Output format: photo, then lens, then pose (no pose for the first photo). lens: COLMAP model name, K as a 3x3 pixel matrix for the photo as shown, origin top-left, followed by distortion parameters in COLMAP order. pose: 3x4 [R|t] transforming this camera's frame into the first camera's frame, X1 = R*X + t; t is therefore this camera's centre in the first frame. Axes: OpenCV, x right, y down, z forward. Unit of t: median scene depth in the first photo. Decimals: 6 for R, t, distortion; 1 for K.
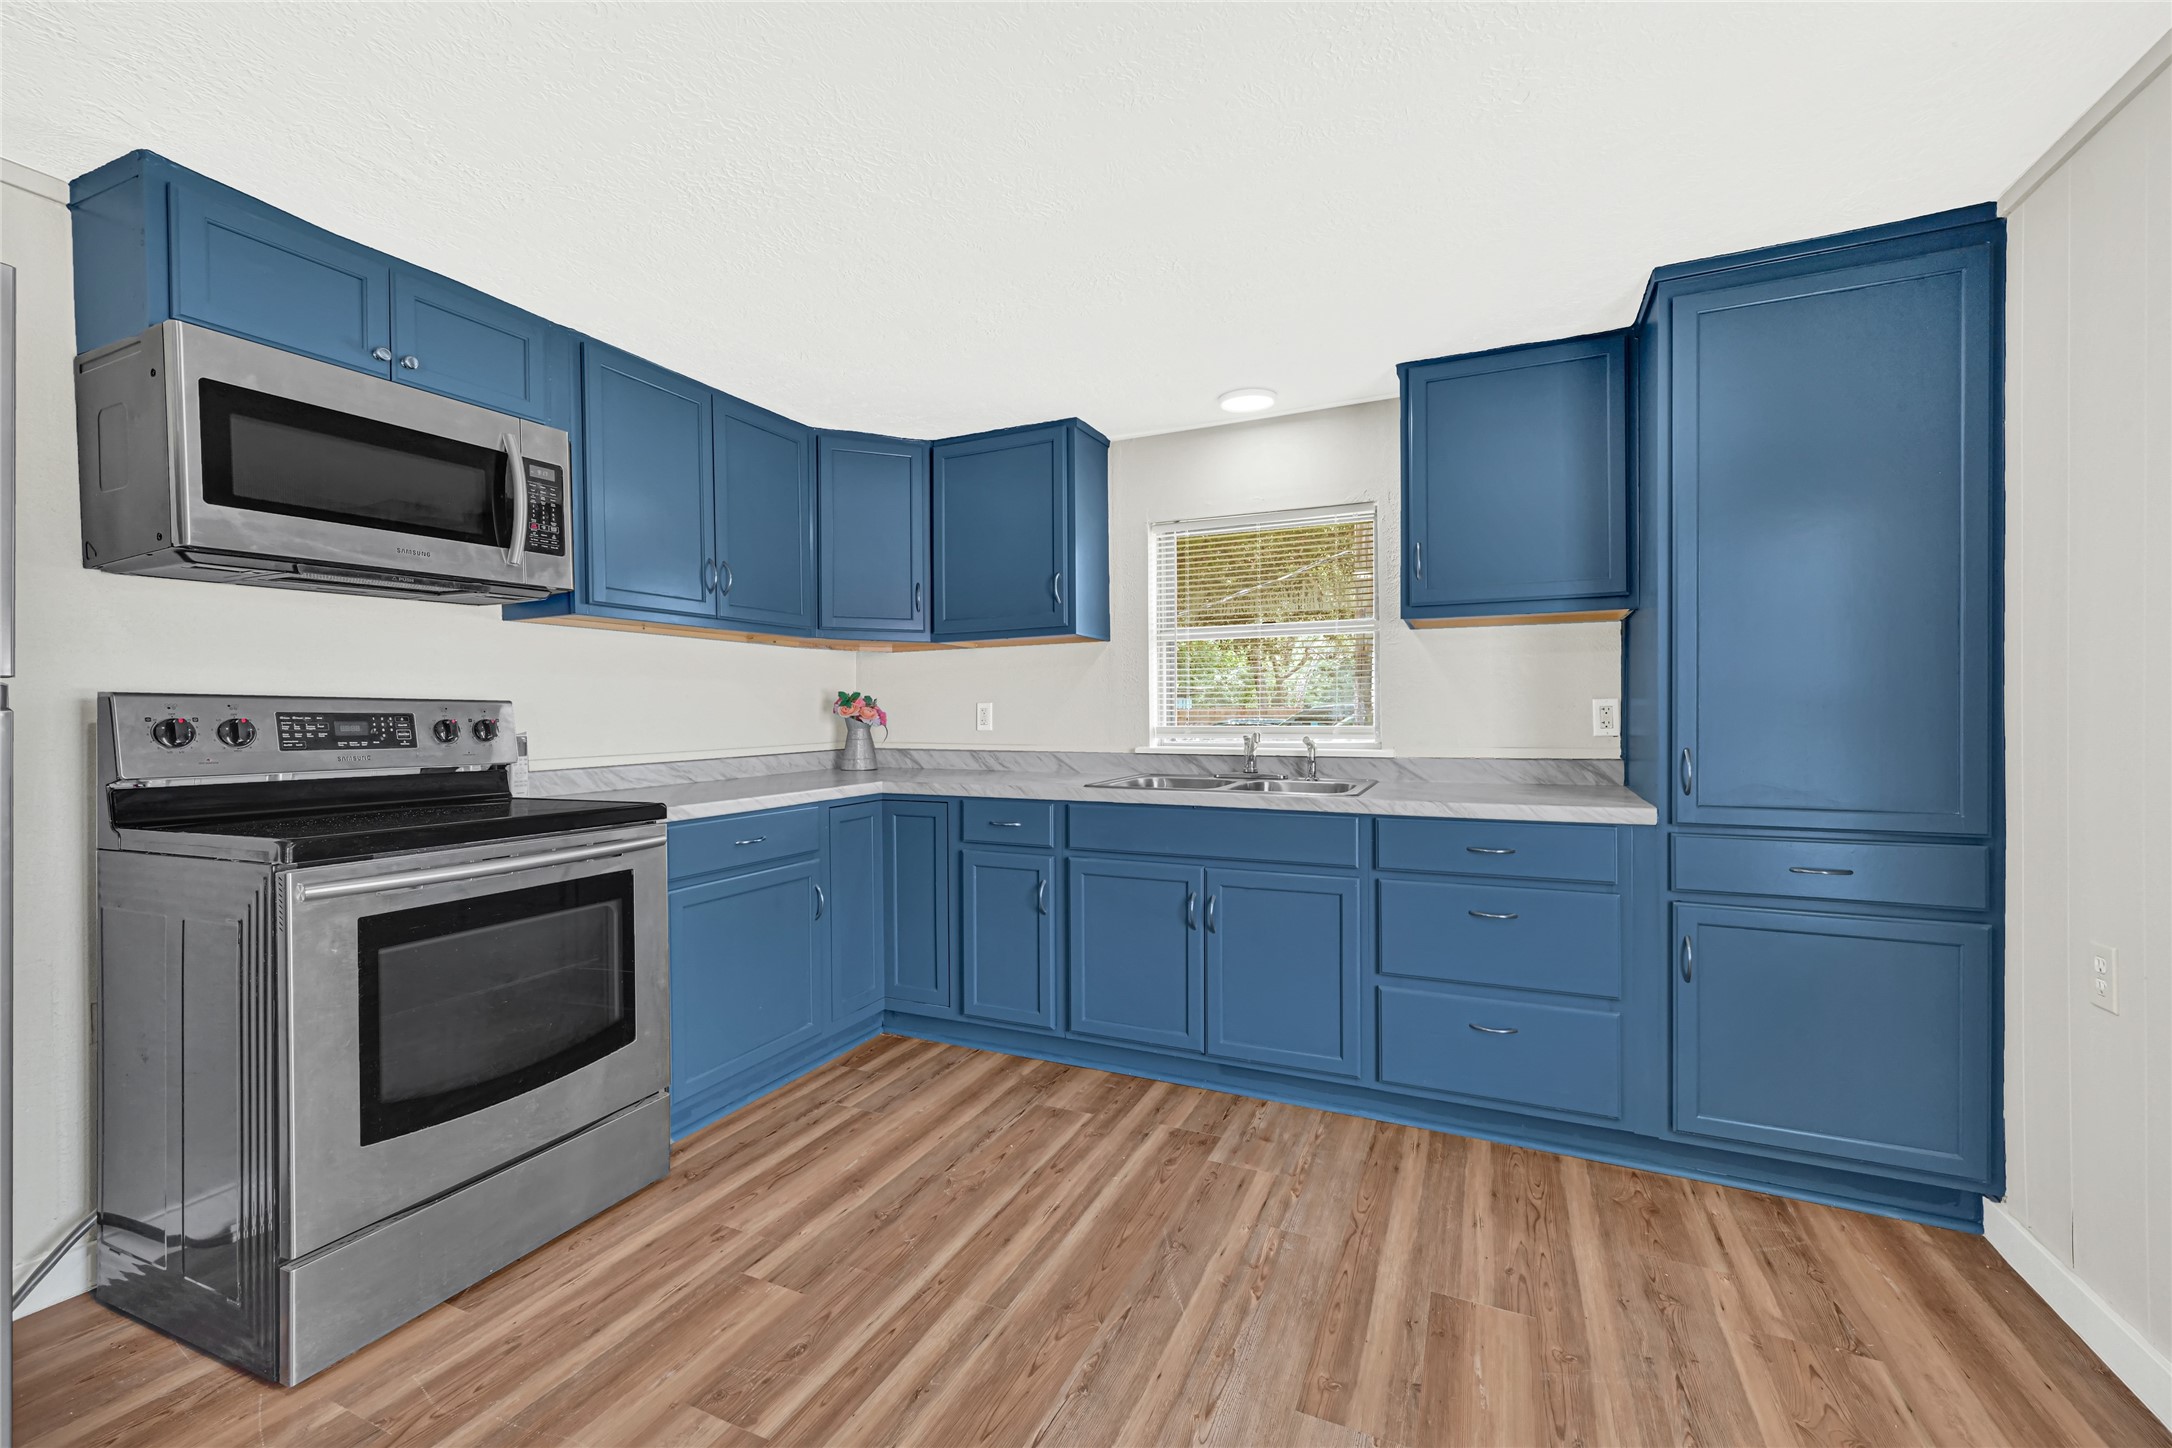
lens RADIAL K [[890.1, 0, 1086.0], [0, 890.1, 724.0], [0, 0, 1]] dist [-0.000684, -0.000156]
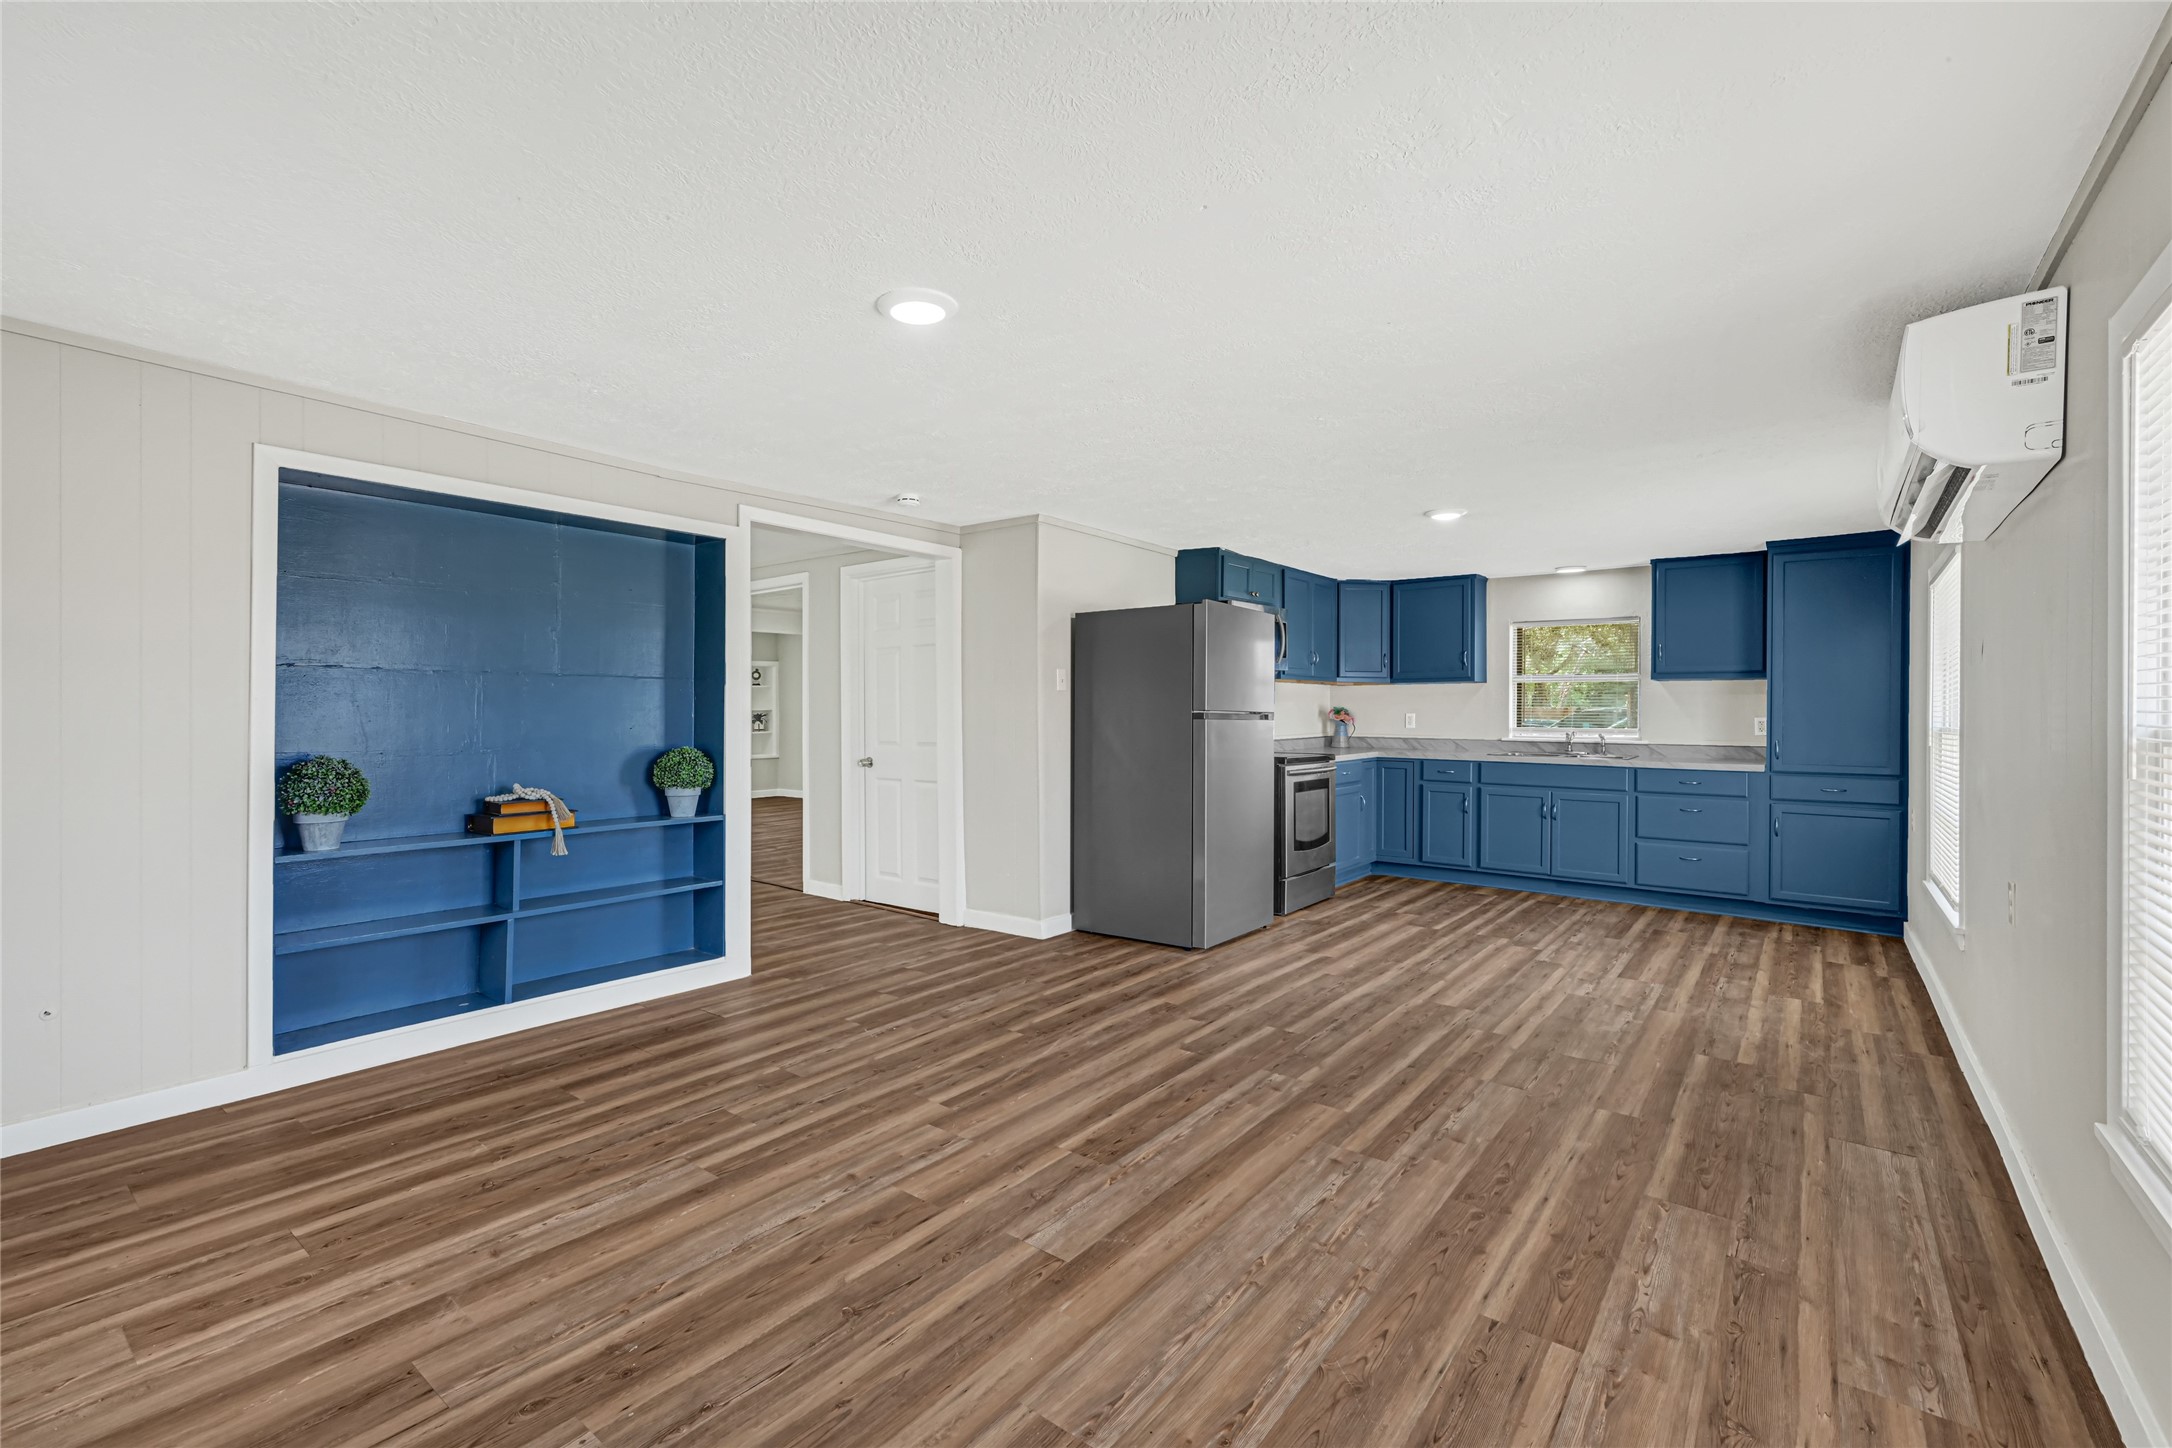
lens RADIAL K [[918.8, 0, 1087.5], [0, 918.8, 718.5], [0, 0, 1]] dist [-0.003451, -0.000238]
pose [[0.971453, 0.012417, -0.236905, -0.458999], [-0.012854, 0.999917, -0.000303, -0.004985], [0.236882, 0.003340, 0.971533, -1.531207]]
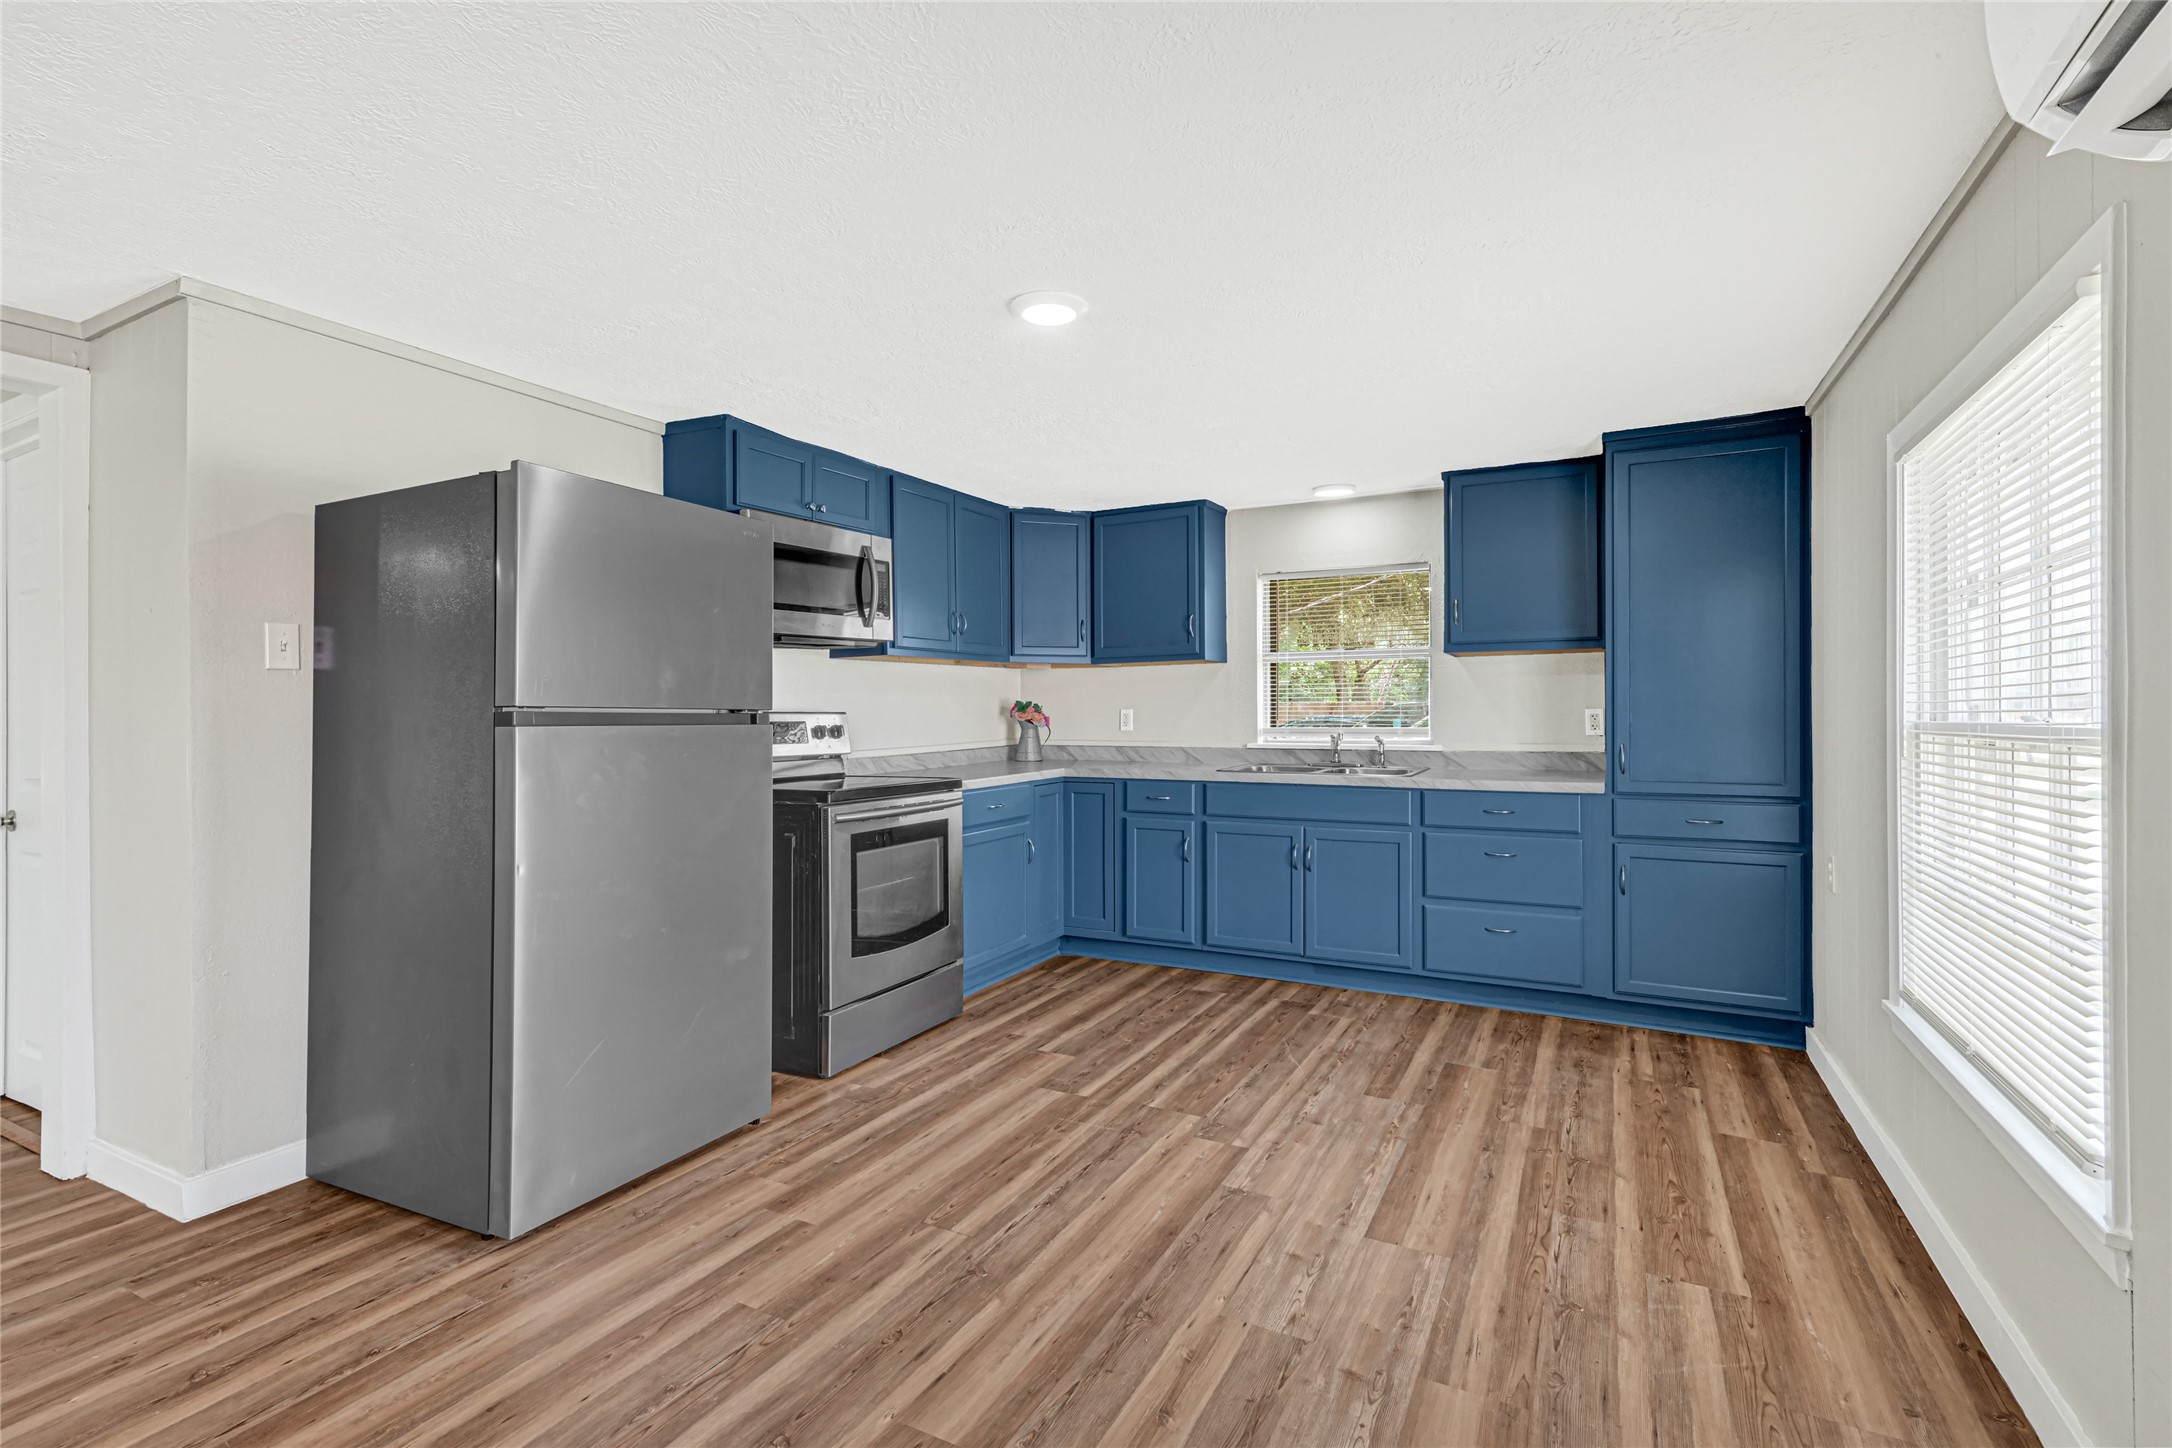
lens RADIAL K [[983.3, 0, 1086.0], [0, 983.3, 724.0], [0, 0, 1]] dist [0.001992, 0.000312]
pose [[0.998186, 0.000179, -0.060206, -0.124706], [0.000008, 0.999995, 0.003102, -0.009843], [0.060206, -0.003097, 0.998181, -0.618951]]
